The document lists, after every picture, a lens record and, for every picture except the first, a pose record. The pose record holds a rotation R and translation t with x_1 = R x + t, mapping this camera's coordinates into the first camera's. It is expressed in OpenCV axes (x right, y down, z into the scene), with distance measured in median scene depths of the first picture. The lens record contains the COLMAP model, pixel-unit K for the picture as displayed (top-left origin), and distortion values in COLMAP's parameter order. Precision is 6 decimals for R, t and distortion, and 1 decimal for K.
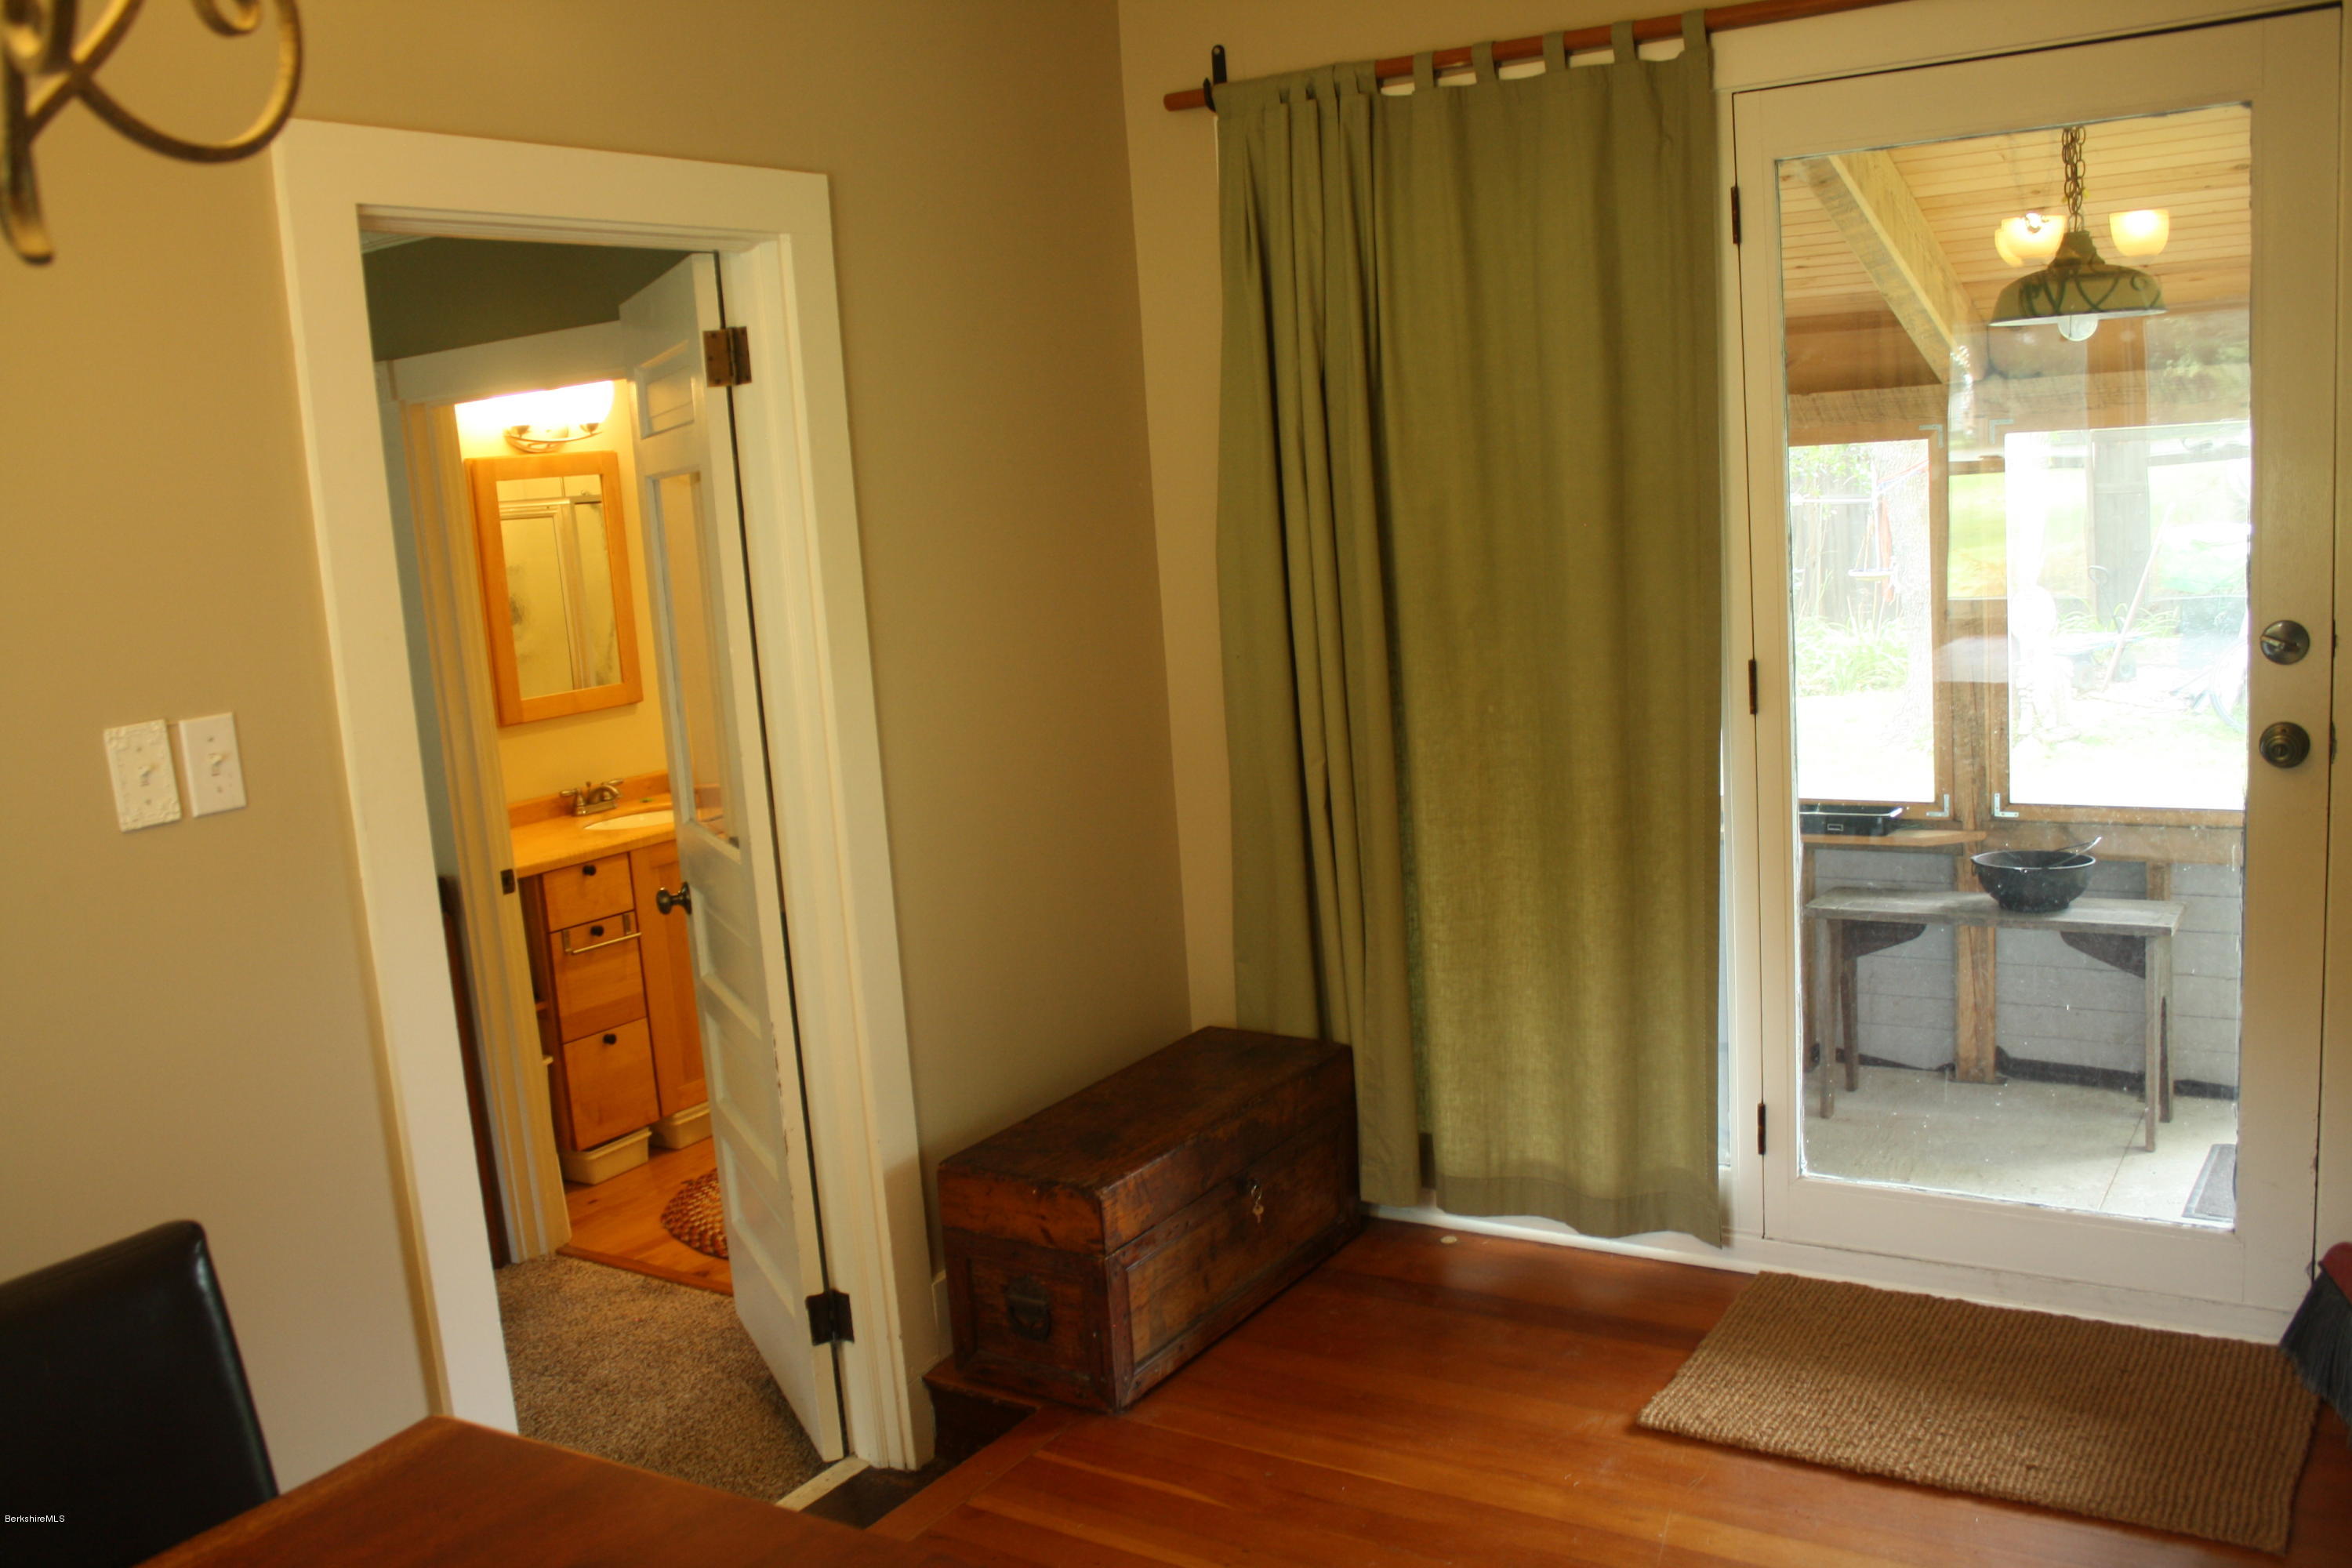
lens RADIAL K [[2012.4, 0, 1176.0], [0, 2012.4, 784.0], [0, 0, 1]] dist [-0.164481, 0.152391]
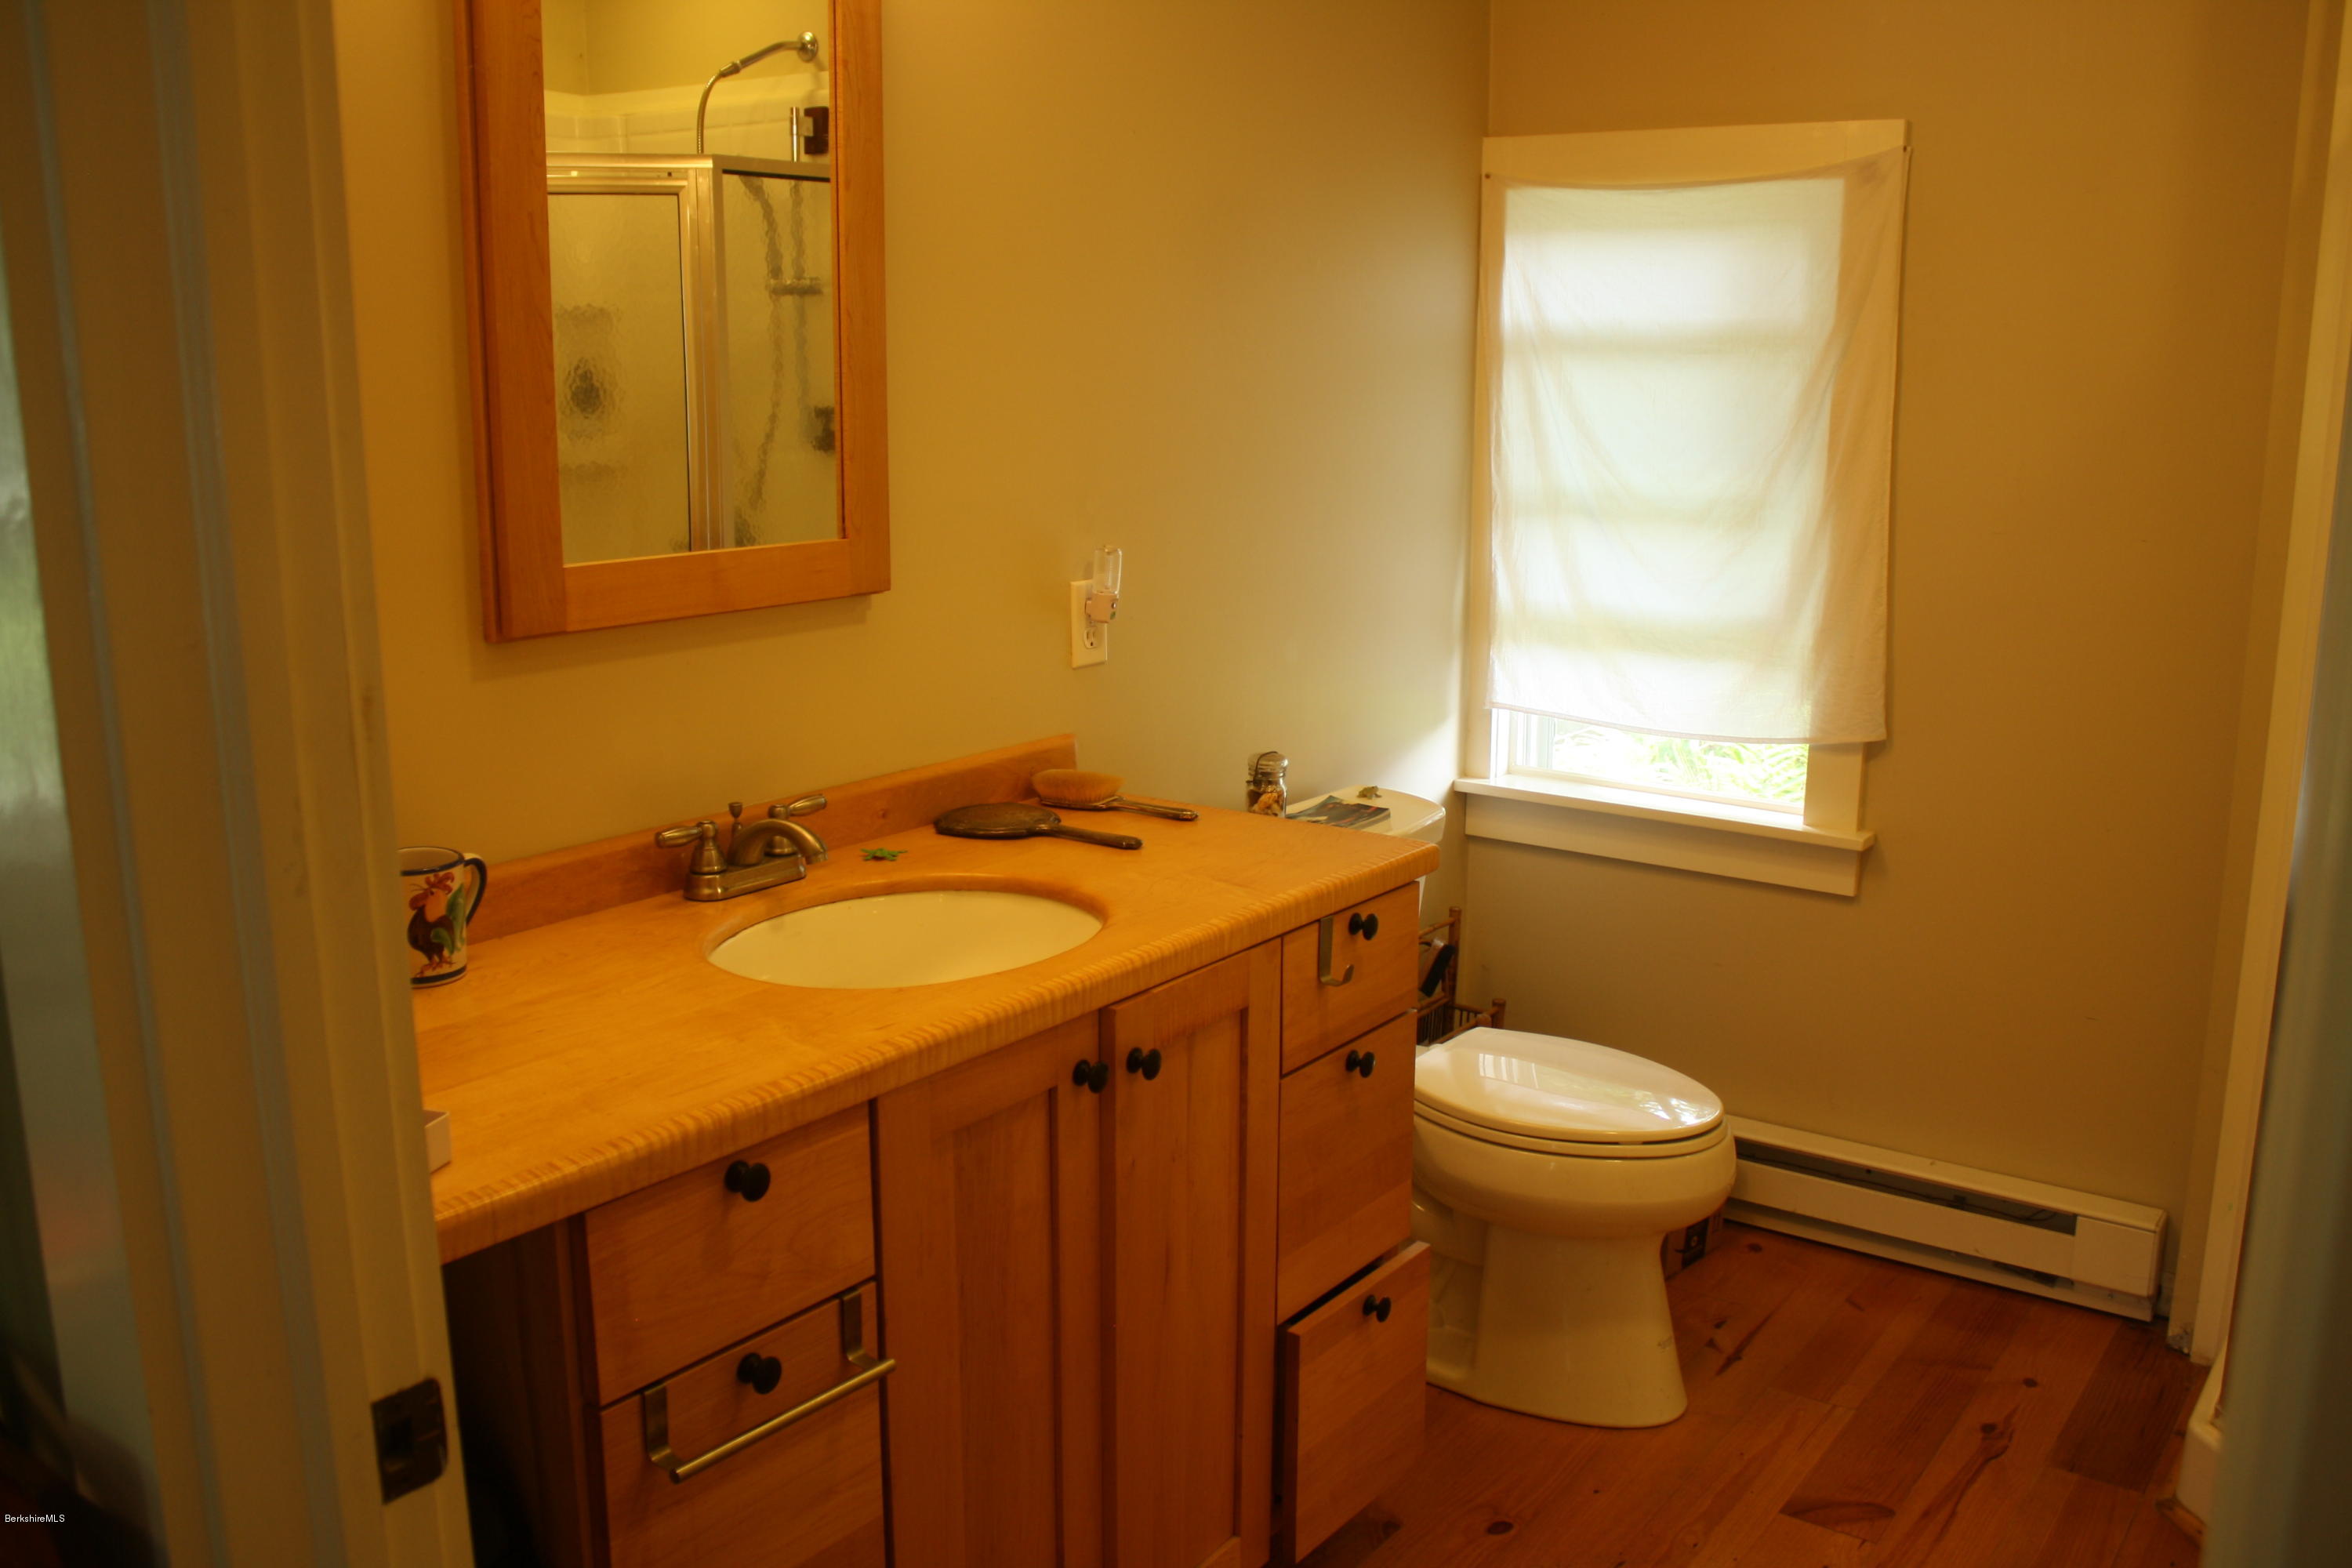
lens RADIAL K [[2012.4, 0, 1176.0], [0, 2012.4, 784.0], [0, 0, 1]] dist [-0.164481, 0.152391]
pose [[0.995666, 0.087065, -0.032689, -0.222367], [-0.085351, 0.995065, 0.050614, -0.033179], [0.036934, -0.047605, 0.998183, 0.695503]]
